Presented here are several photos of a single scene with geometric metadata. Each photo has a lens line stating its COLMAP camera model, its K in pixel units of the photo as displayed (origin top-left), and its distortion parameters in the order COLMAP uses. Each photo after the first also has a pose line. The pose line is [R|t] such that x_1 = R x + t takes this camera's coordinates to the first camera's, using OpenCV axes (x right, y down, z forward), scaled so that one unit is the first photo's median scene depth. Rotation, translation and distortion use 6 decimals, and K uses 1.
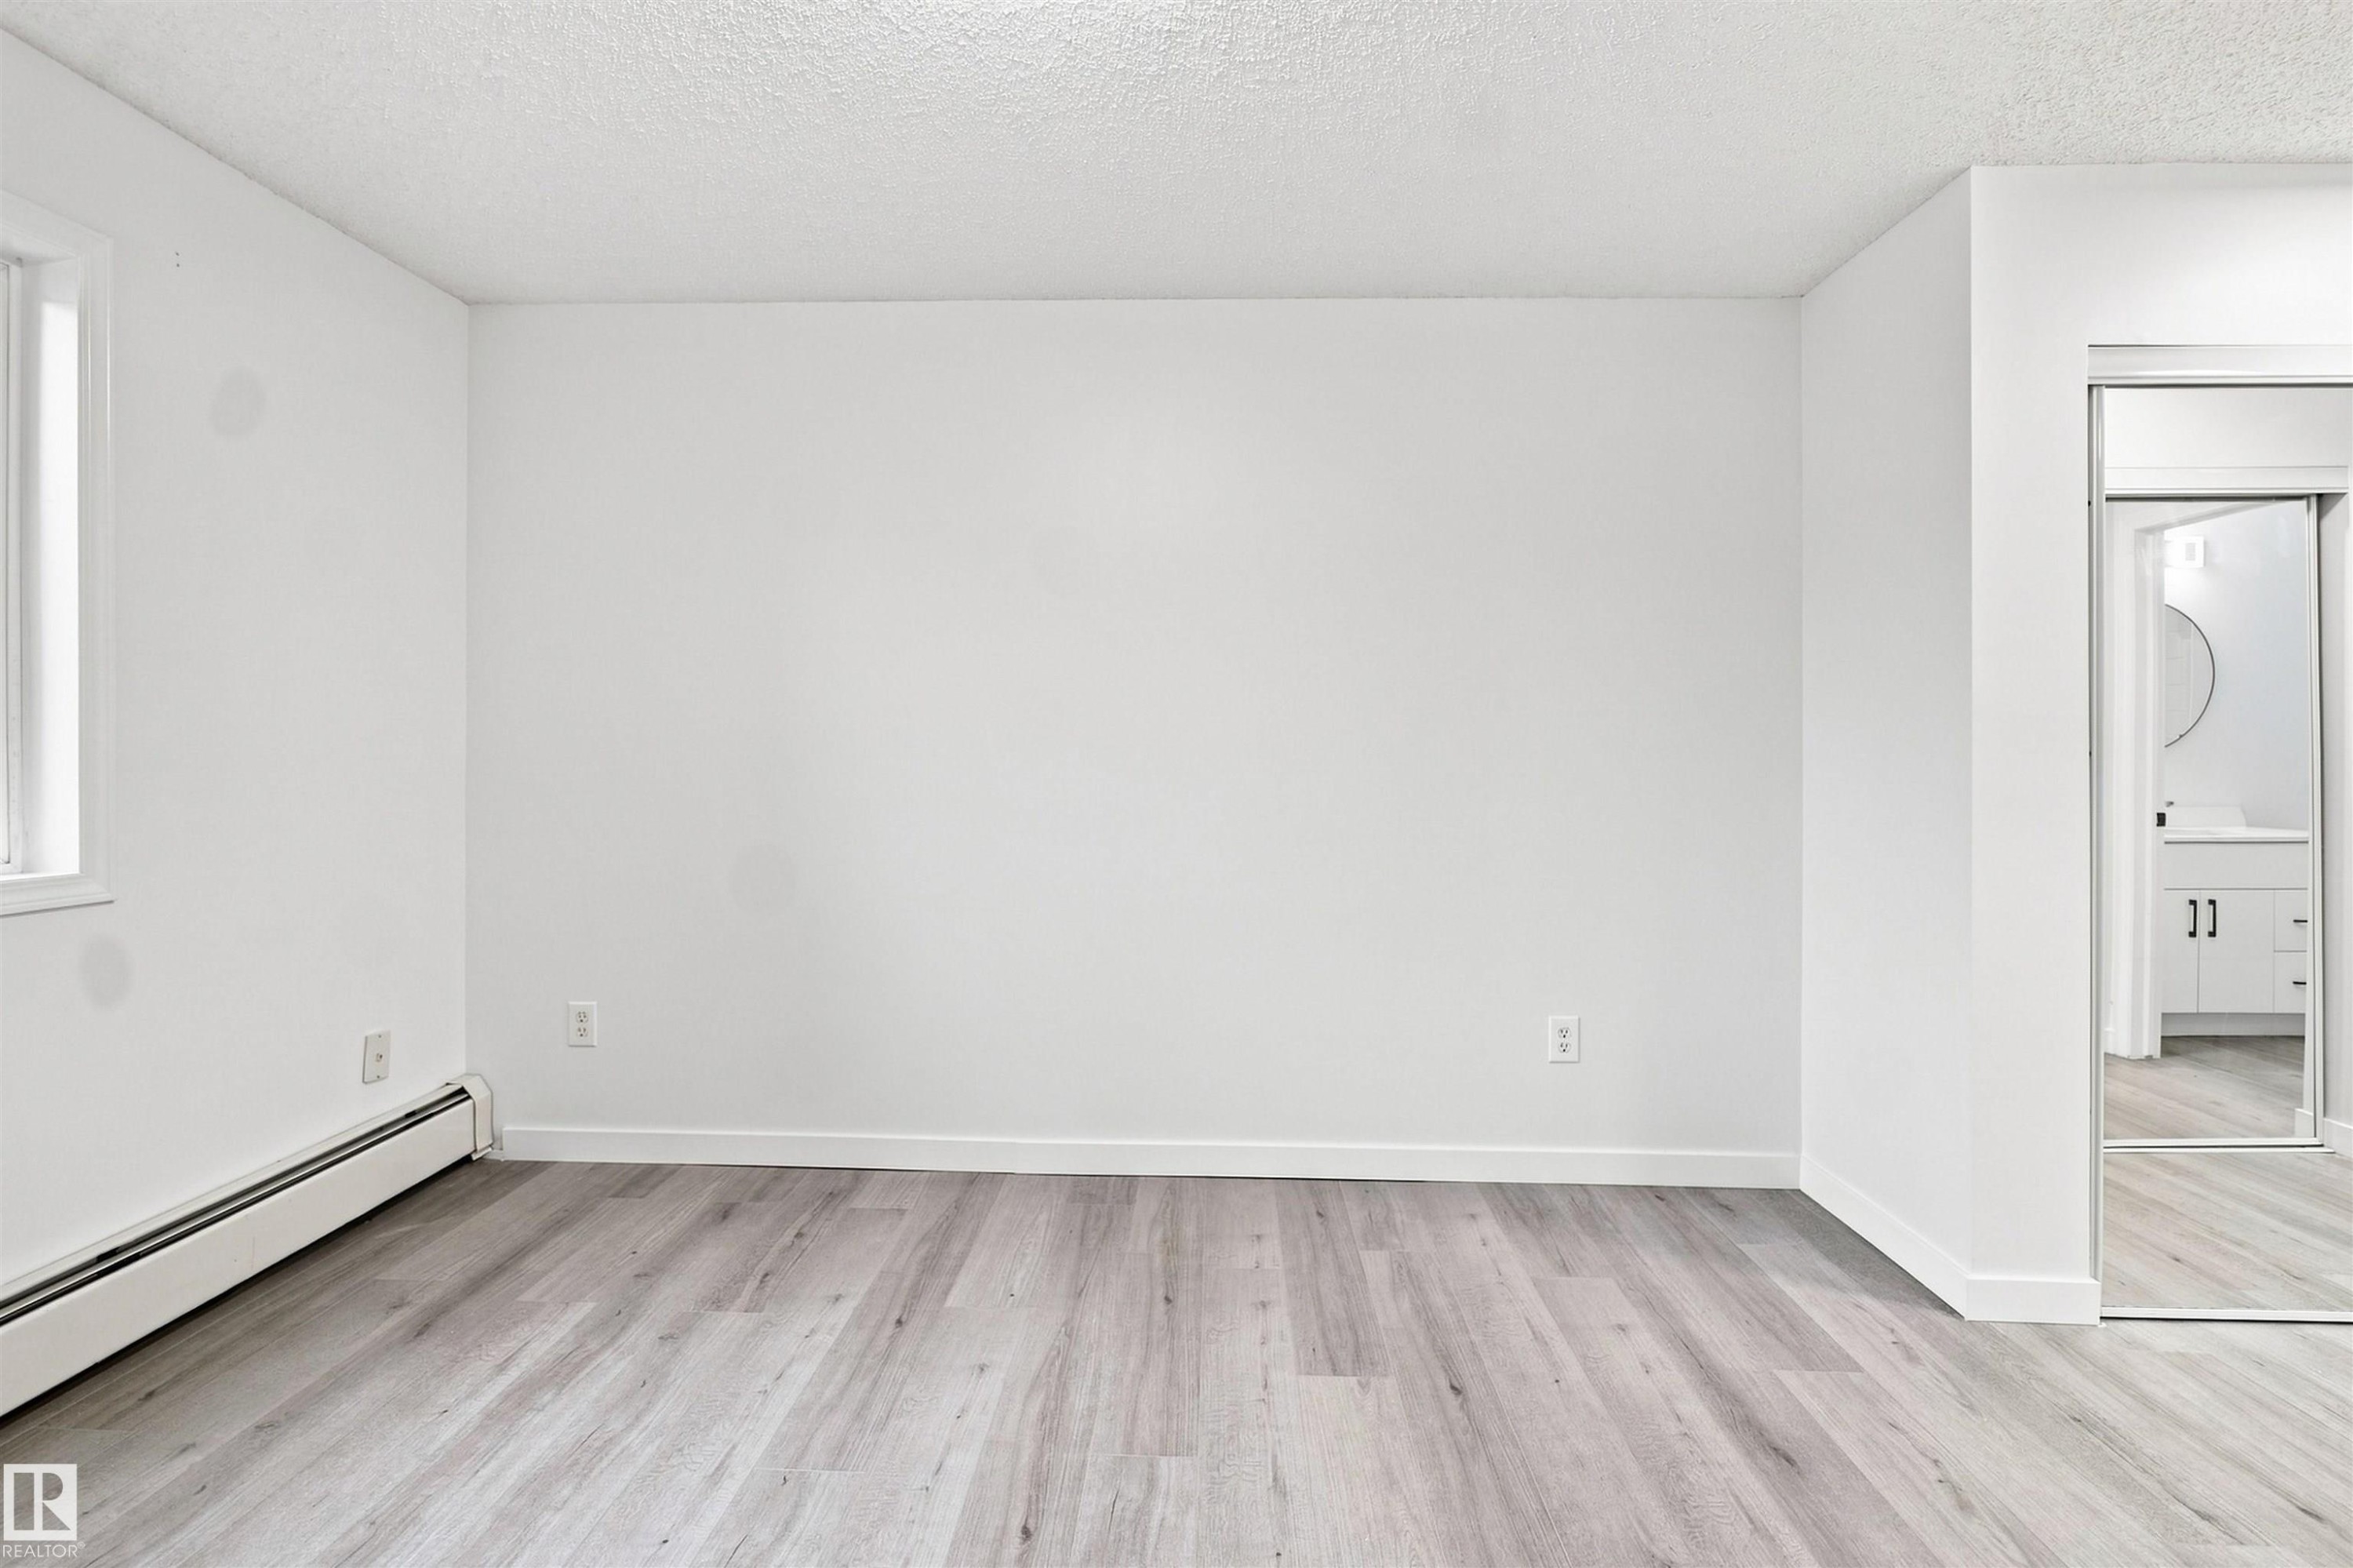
lens RADIAL K [[1089.9, 0, 1171.0], [0, 1089.9, 761.9], [0, 0, 1]] dist [-0.002469, 0.000639]
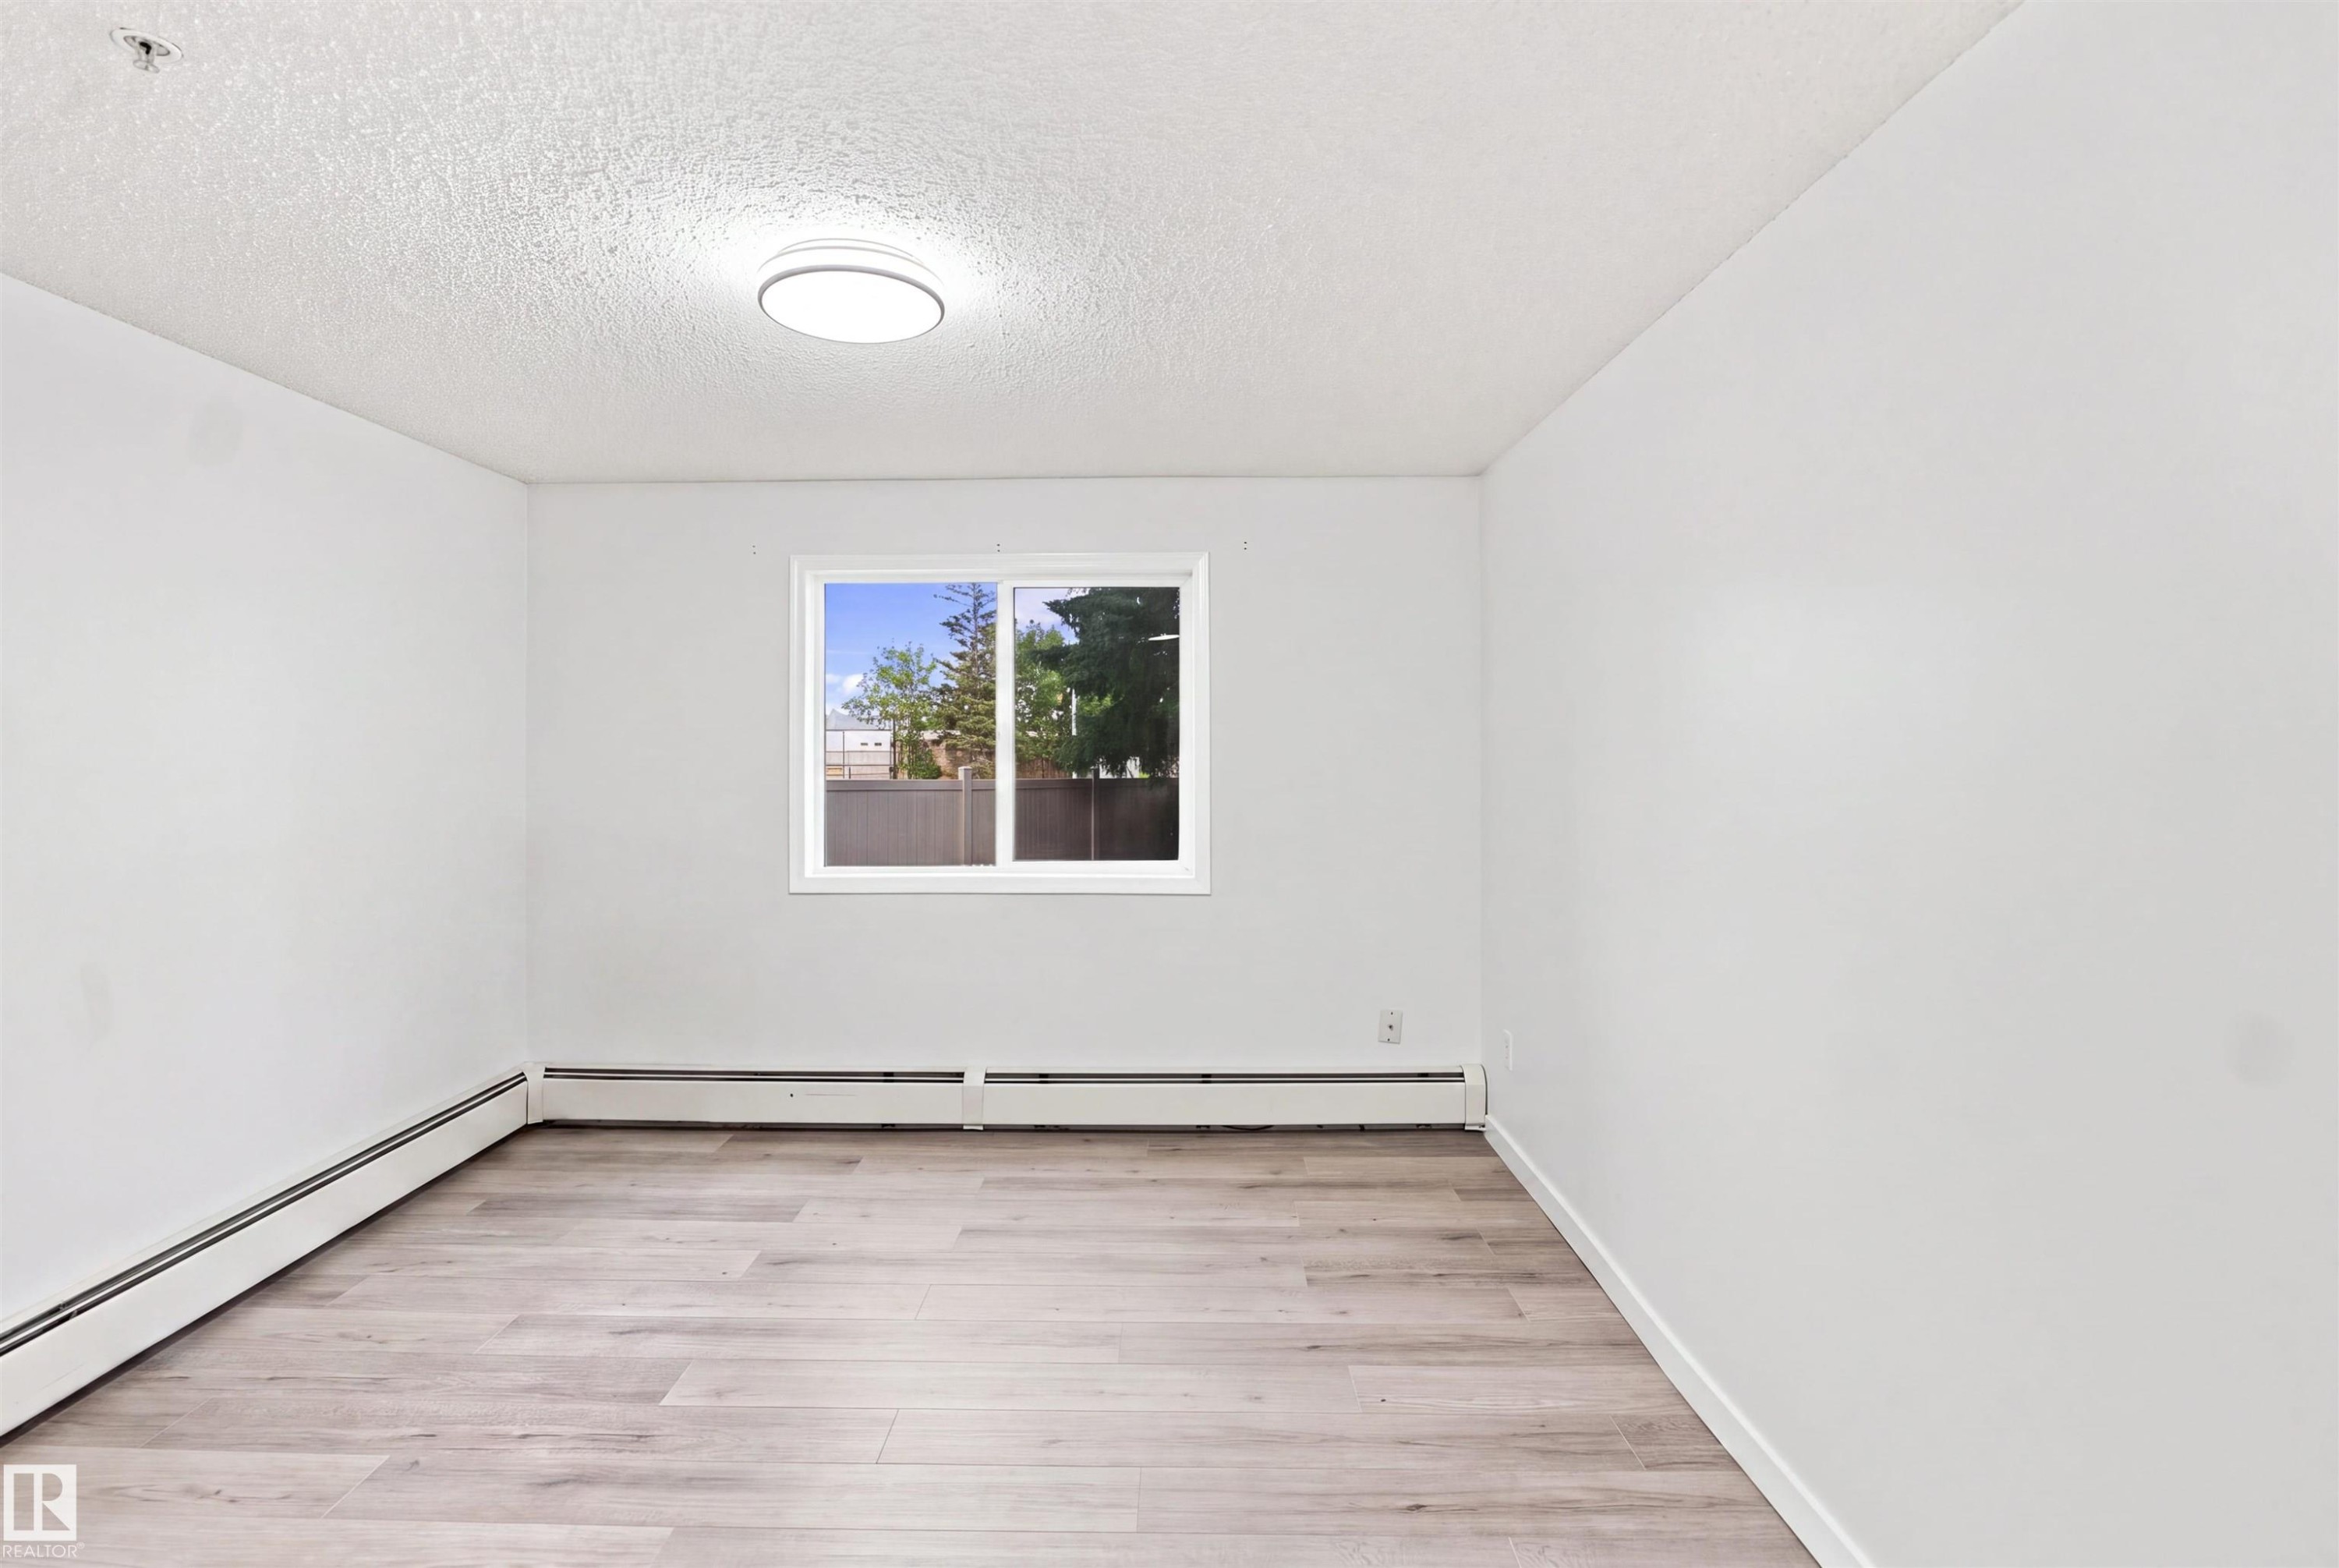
lens RADIAL K [[1083.4, 0, 1164.0], [0, 1083.4, 762.0], [0, 0, 1]] dist [-0.002469, 0.000639]
pose [[0.021523, -0.001105, -0.999768, 0.790146], [-0.006320, 0.999979, -0.001242, -0.090402], [0.999748, 0.006345, 0.021515, 0.718558]]
